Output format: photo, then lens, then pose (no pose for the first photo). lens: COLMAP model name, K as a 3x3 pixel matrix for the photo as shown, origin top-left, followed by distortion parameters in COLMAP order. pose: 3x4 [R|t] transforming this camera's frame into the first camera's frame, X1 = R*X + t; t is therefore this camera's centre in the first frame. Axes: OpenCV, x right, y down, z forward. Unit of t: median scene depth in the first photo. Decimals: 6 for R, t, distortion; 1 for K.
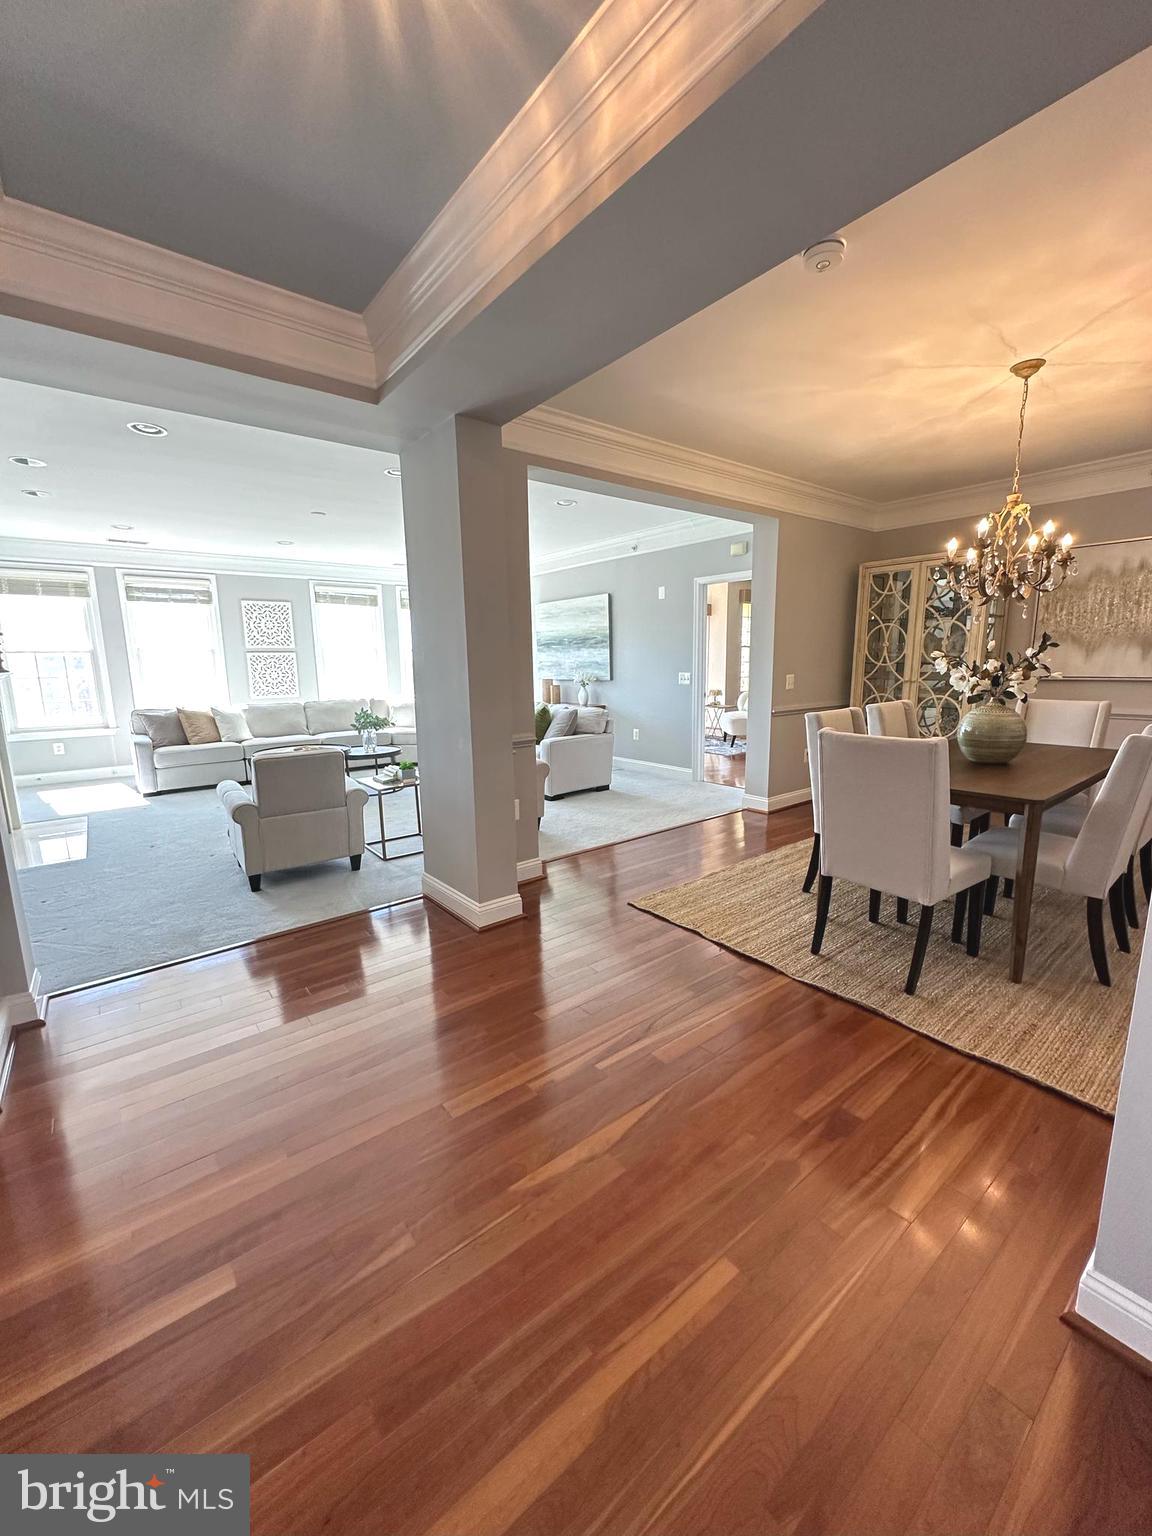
lens RADIAL K [[619.8, 0, 567.9], [0, 619.8, 772.4], [0, 0, 1]] dist [-0.000491, 0.000431]
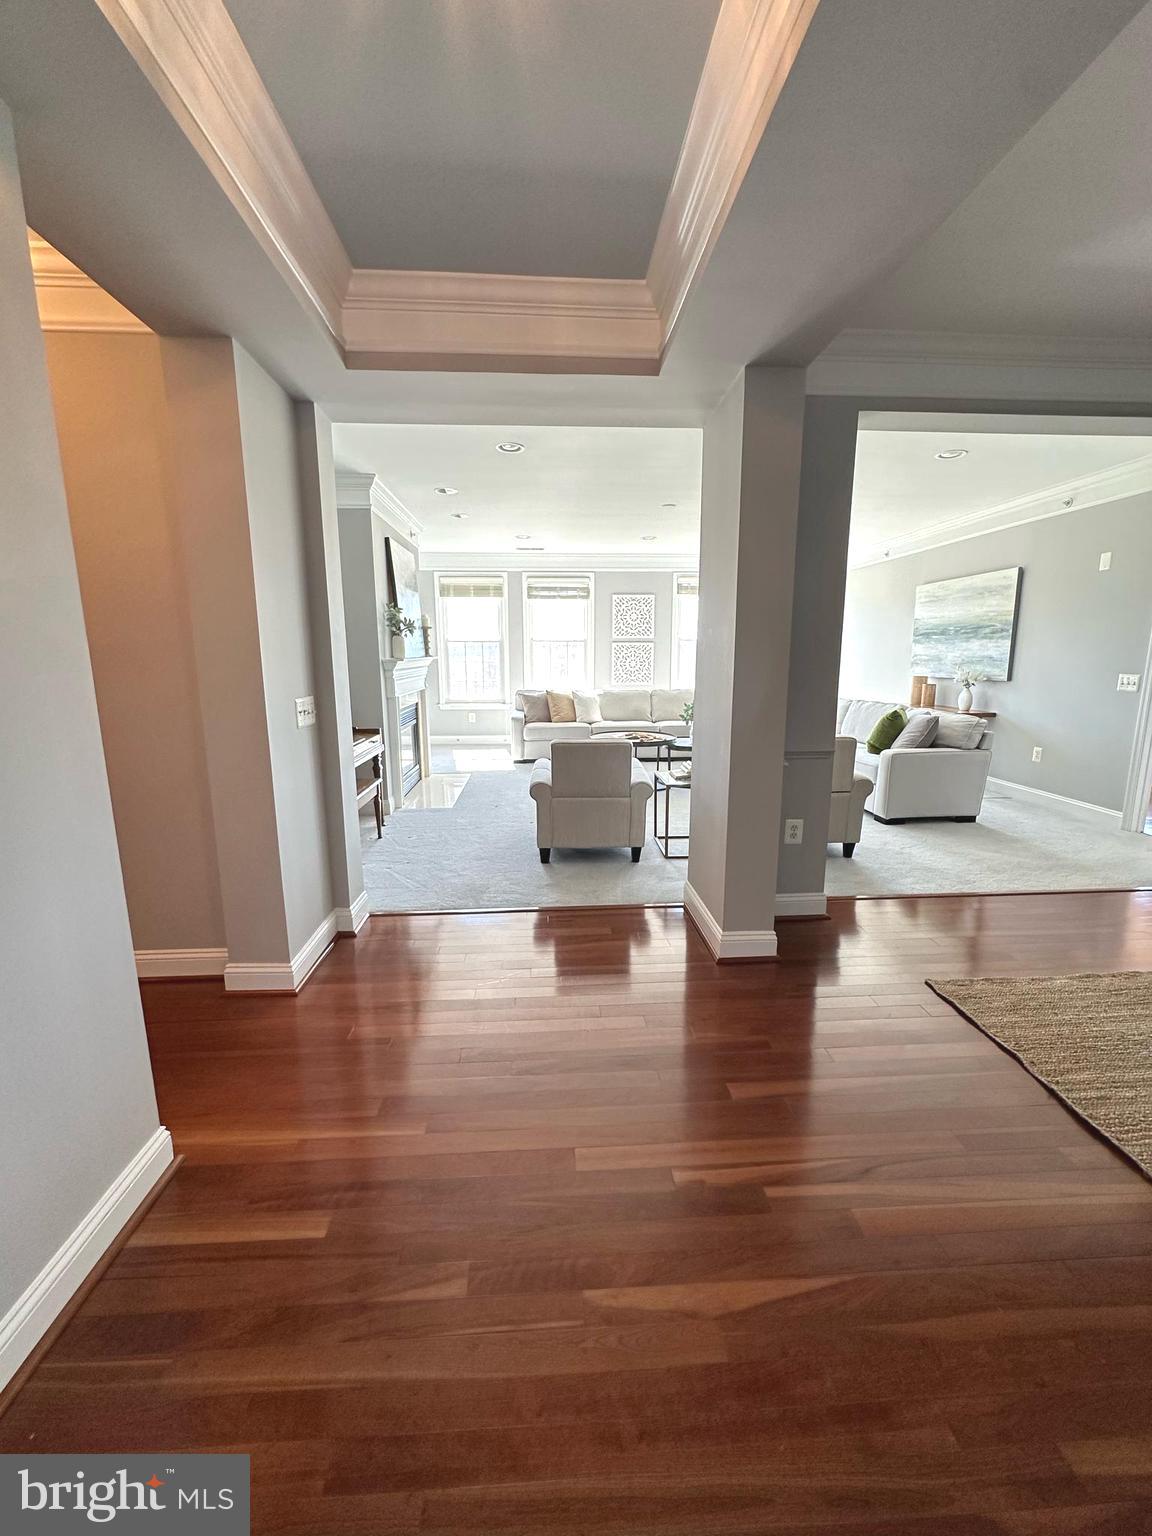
lens RADIAL K [[619.8, 0, 578.3], [0, 619.8, 764.5], [0, 0, 1]] dist [-0.000491, 0.000431]
pose [[0.822444, 0.114500, -0.557203, 0.107305], [-0.113182, 0.992886, 0.036968, -0.021706], [0.557472, 0.032661, 0.829553, 0.110407]]
